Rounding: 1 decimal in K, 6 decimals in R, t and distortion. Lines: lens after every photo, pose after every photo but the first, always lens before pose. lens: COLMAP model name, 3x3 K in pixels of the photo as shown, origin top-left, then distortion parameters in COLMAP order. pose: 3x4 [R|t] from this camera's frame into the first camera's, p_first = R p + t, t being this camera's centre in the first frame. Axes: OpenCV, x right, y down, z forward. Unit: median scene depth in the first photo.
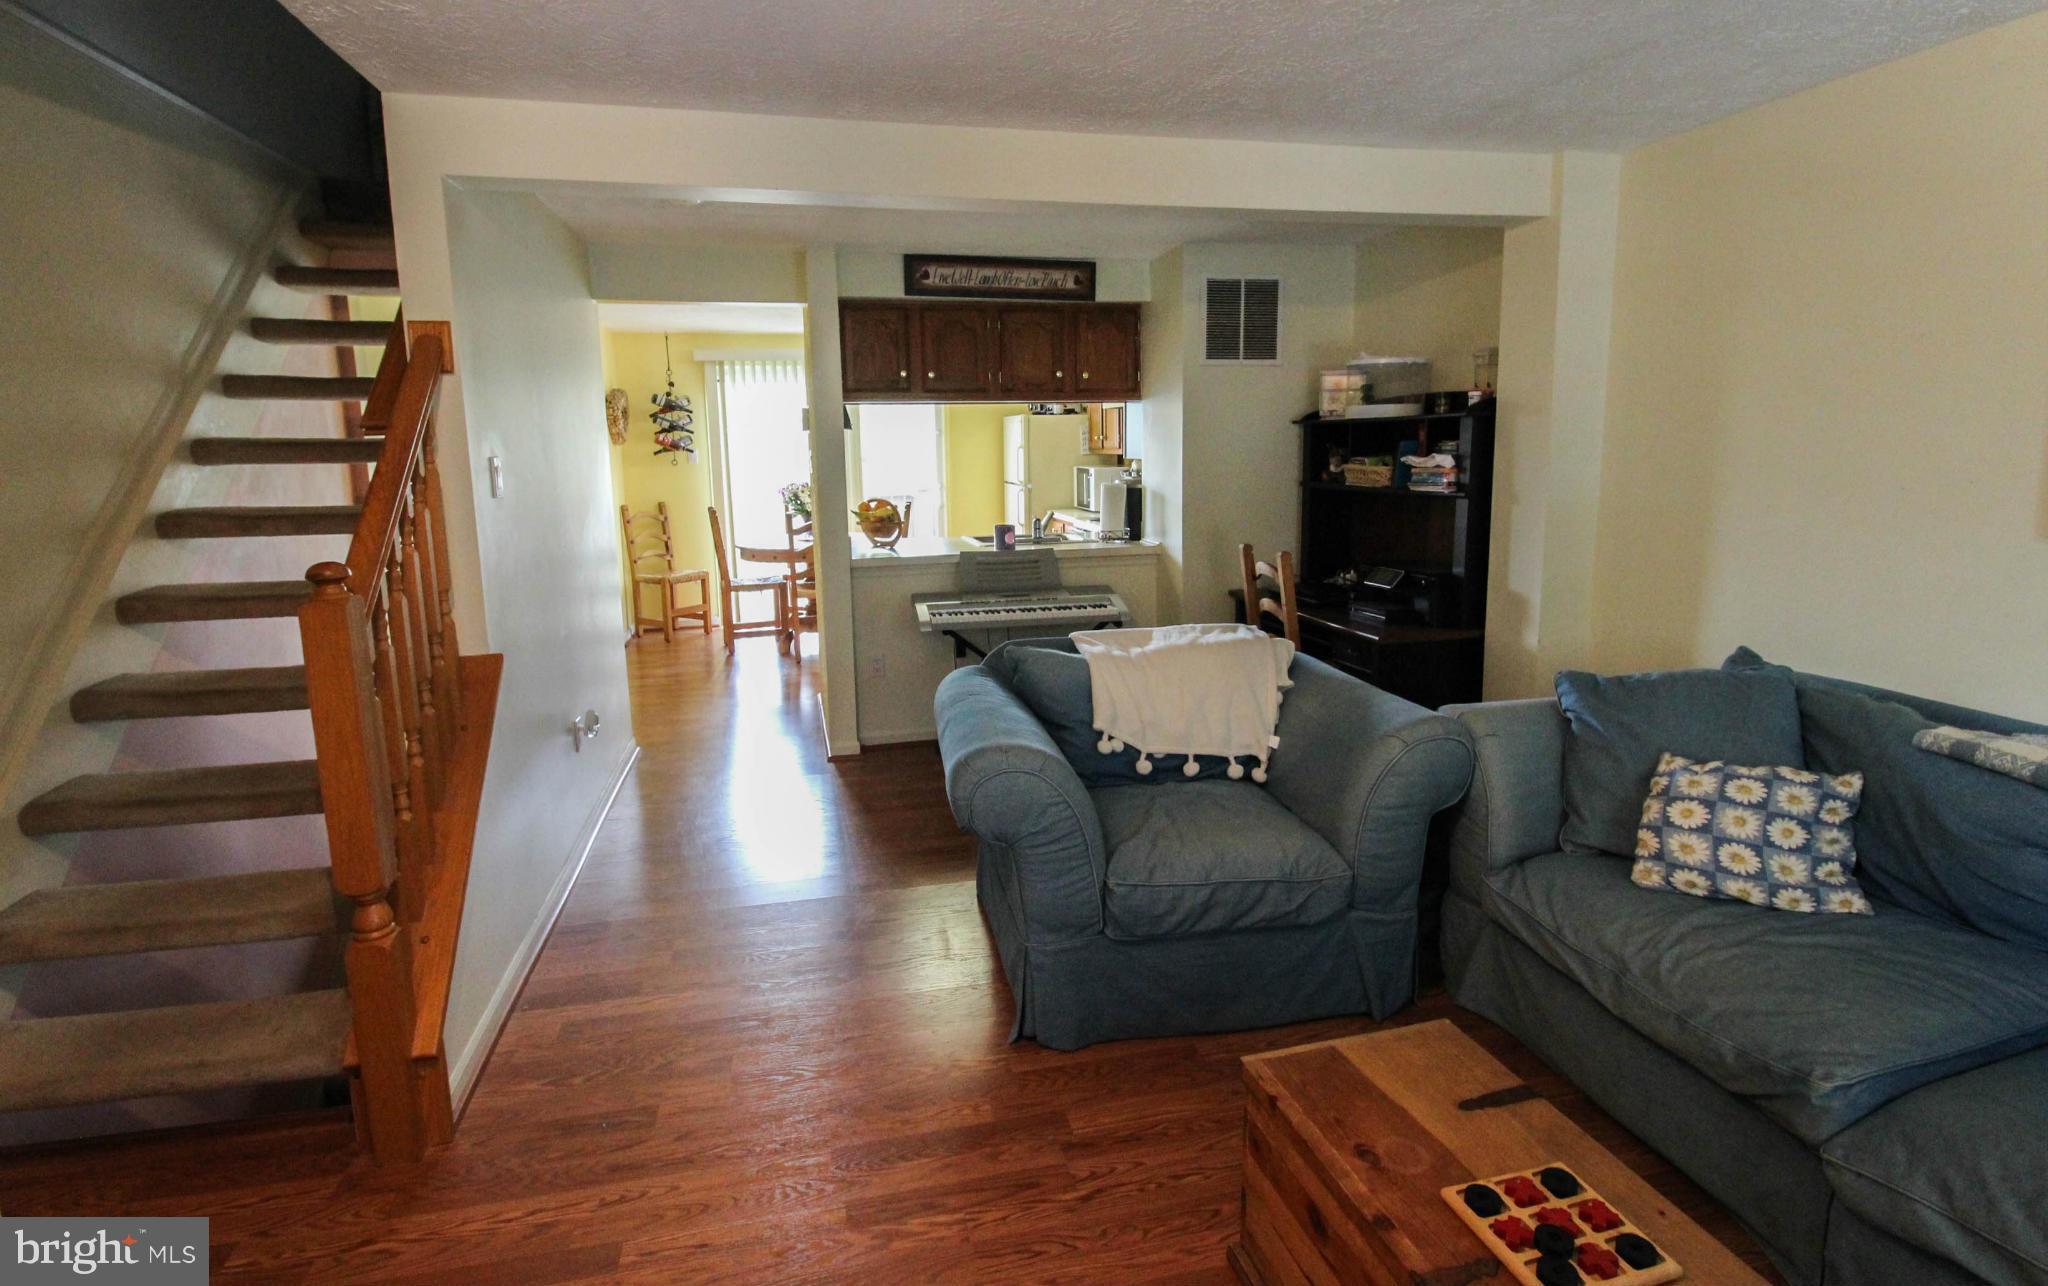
lens RADIAL K [[1118.8, 0, 1070.3], [0, 1118.8, 640.6], [0, 0, 1]] dist [0.012851, -0.041524]
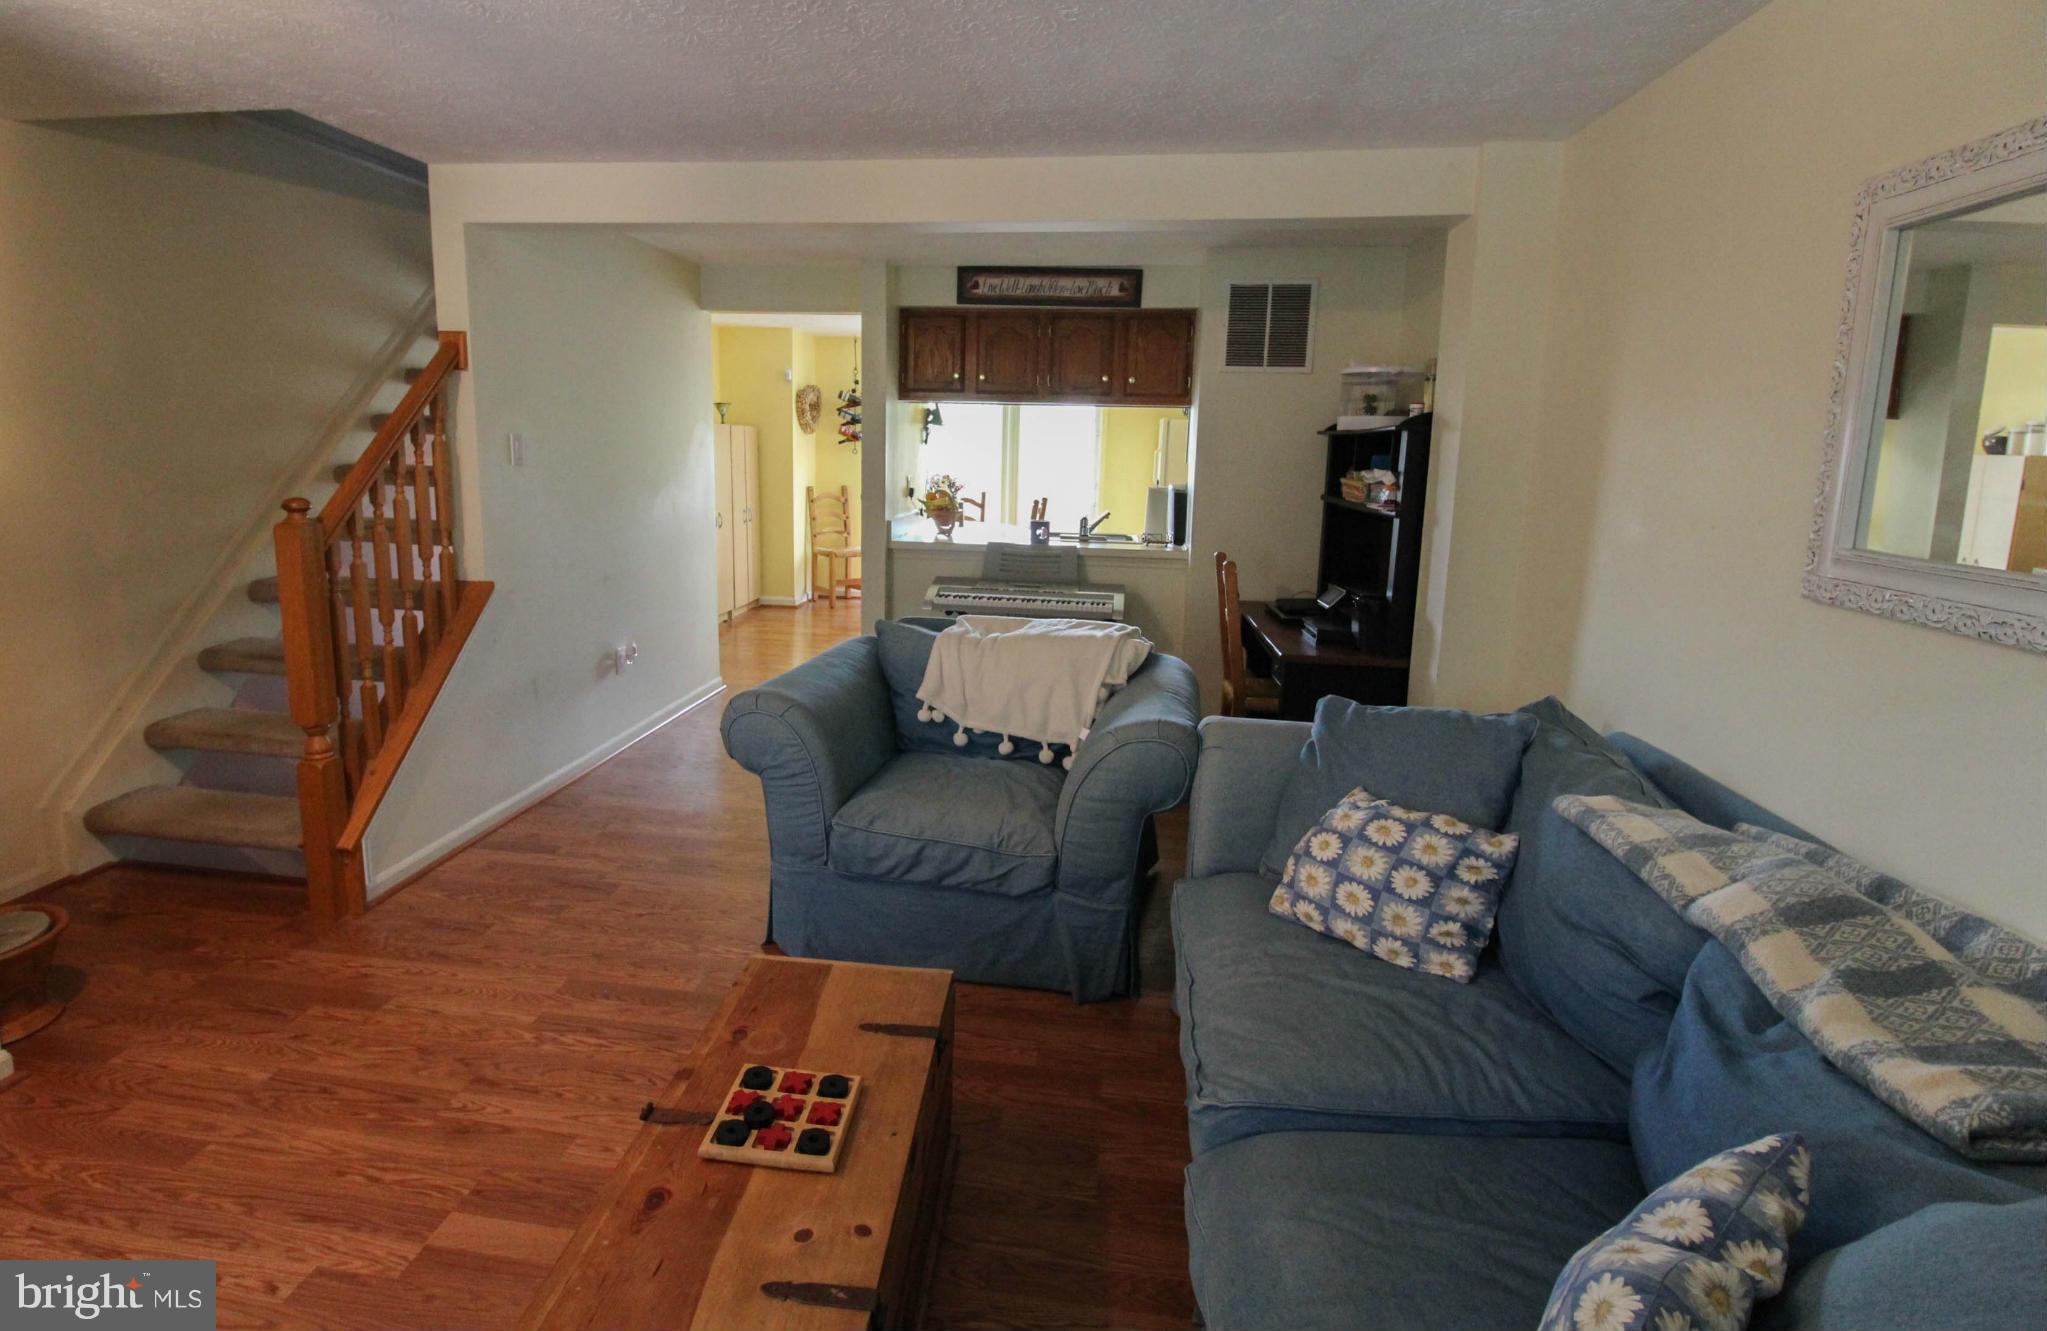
lens RADIAL K [[1105.5, 0, 930.7], [0, 1105.5, 661.2], [0, 0, 1]] dist [-0.002213, -0.000127]
pose [[0.913640, 0.115658, -0.389724, 0.516952], [-0.108224, 0.993278, 0.041063, -0.004755], [0.391854, 0.004660, 0.920016, -0.007098]]
